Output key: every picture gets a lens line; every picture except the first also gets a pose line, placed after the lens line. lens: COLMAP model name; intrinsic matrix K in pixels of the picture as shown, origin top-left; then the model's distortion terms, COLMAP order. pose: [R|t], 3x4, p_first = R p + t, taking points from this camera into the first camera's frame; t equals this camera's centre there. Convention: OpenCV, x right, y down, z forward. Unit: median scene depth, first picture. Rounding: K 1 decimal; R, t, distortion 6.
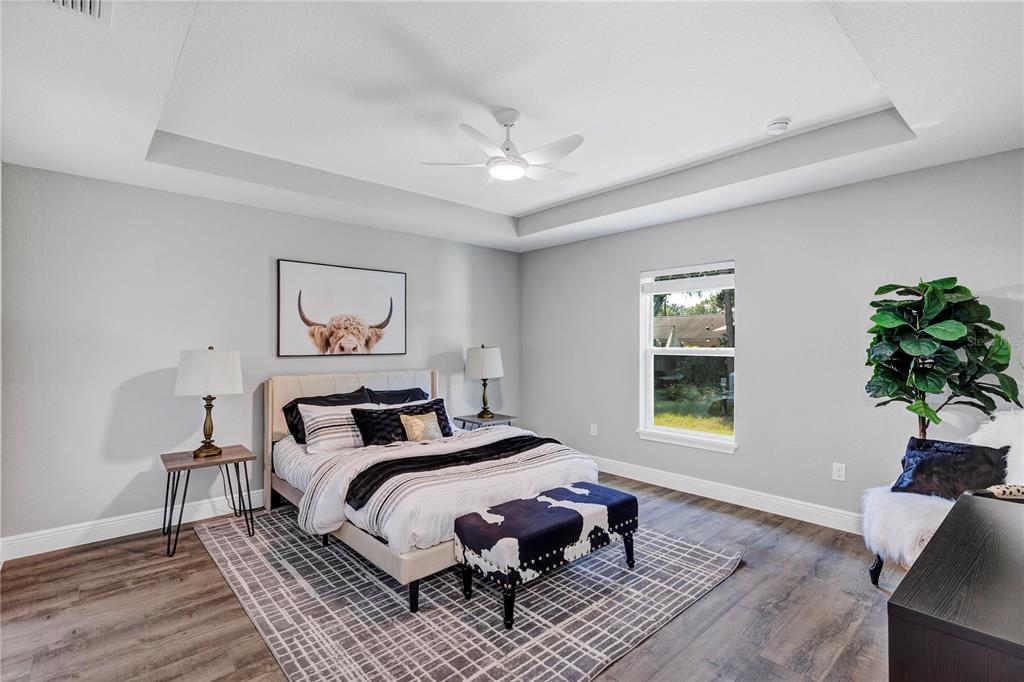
lens RADIAL K [[485.1, 0, 512.0], [0, 485.1, 341.0], [0, 0, 1]] dist [-0.001266, -0.000117]
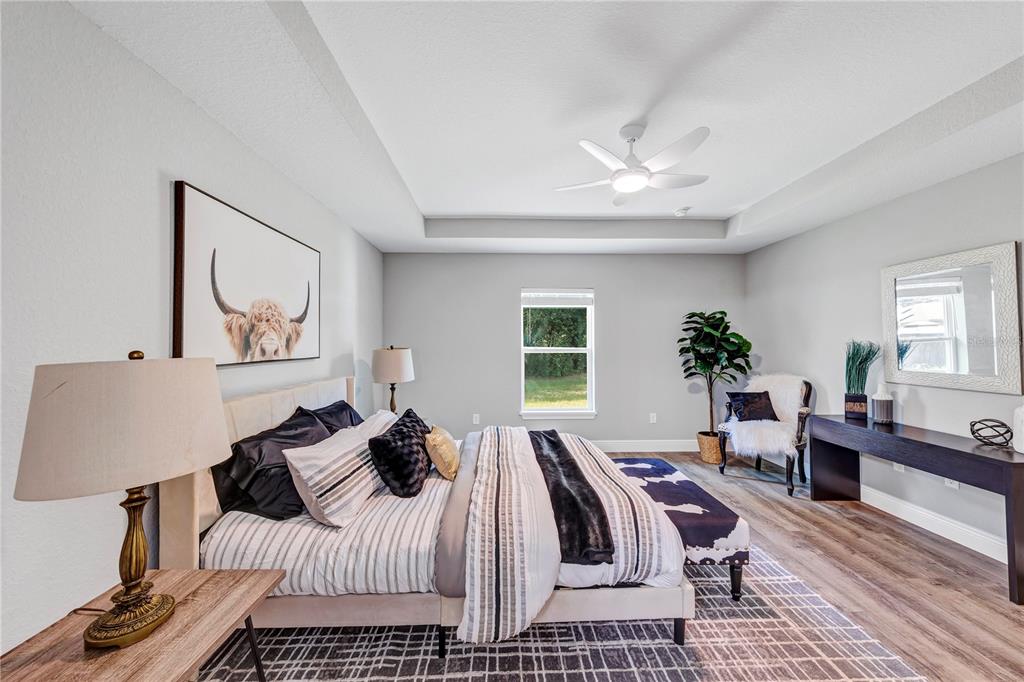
lens RADIAL K [[358.4, 0, 512.0], [0, 358.4, 341.0], [0, 0, 1]] dist [0.000424, -0.000019]
pose [[0.643015, 0.007270, 0.765819, -0.554114], [-0.003877, 0.999973, -0.006237, 0.003174], [-0.765844, 0.001042, 0.643026, 0.492529]]
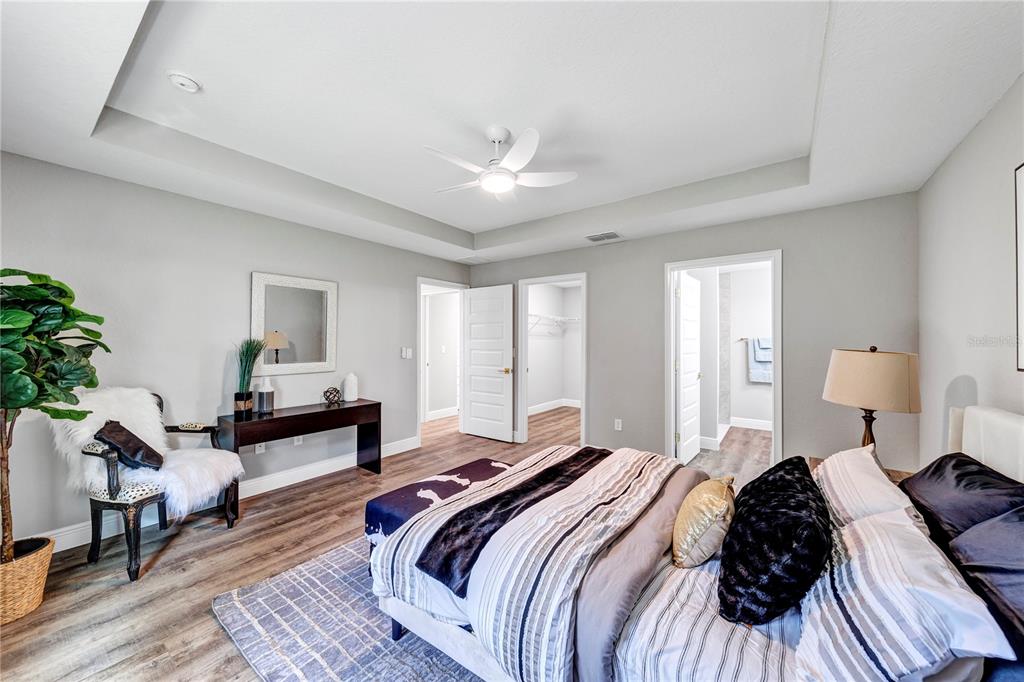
lens RADIAL K [[376.0, 0, 512.0], [0, 376.0, 341.0], [0, 0, 1]] dist [0.000572, 0.000106]
pose [[-0.979525, -0.001056, -0.201321, 0.091175], [-0.001646, 0.999995, 0.002763, -0.002441], [0.201317, 0.003038, -0.979521, 1.298846]]
